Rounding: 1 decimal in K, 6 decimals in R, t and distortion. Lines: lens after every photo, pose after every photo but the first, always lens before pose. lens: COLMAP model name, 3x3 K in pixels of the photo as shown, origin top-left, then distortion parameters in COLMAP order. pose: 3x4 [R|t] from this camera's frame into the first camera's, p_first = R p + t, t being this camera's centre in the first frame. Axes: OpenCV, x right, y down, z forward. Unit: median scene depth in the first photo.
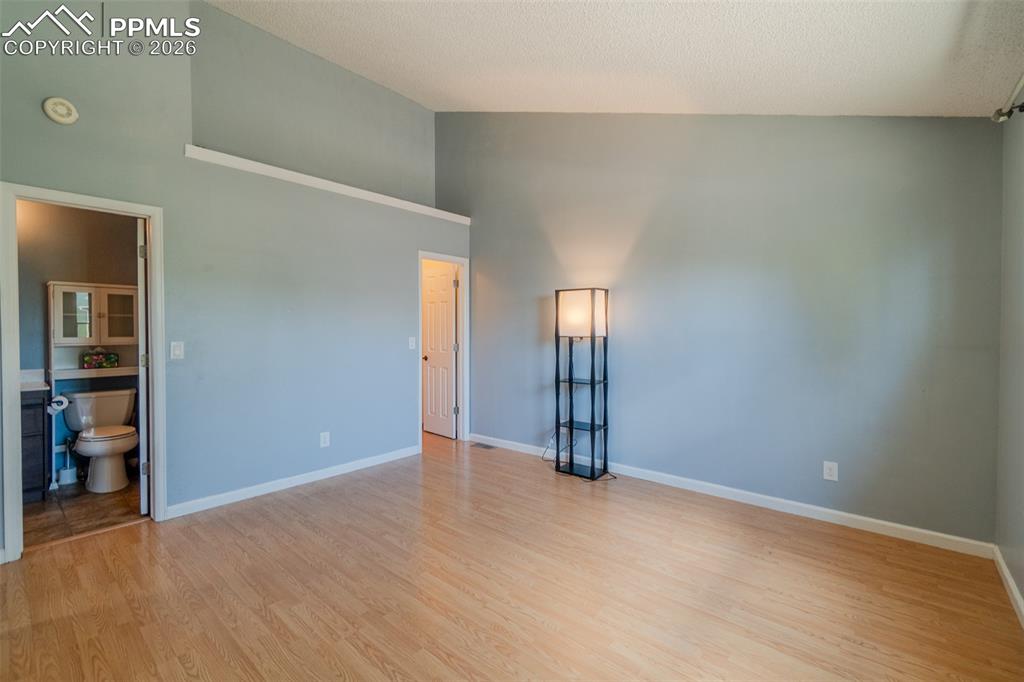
lens RADIAL K [[449.5, 0, 507.0], [0, 449.5, 336.5], [0, 0, 1]] dist [-0.003522, 0.000026]
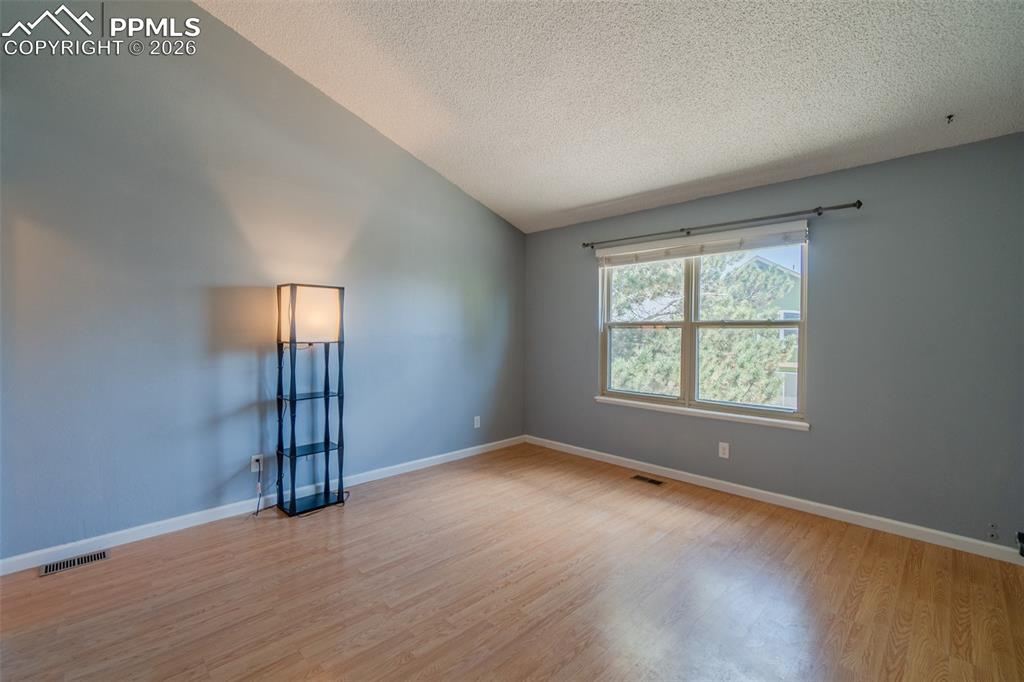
lens RADIAL K [[449.5, 0, 507.0], [0, 449.5, 336.5], [0, 0, 1]] dist [-0.003522, 0.000026]
pose [[0.074325, -0.011979, 0.997162, -0.842516], [0.014703, 0.999832, 0.010915, -0.018285], [-0.997126, 0.013850, 0.074489, 0.759347]]
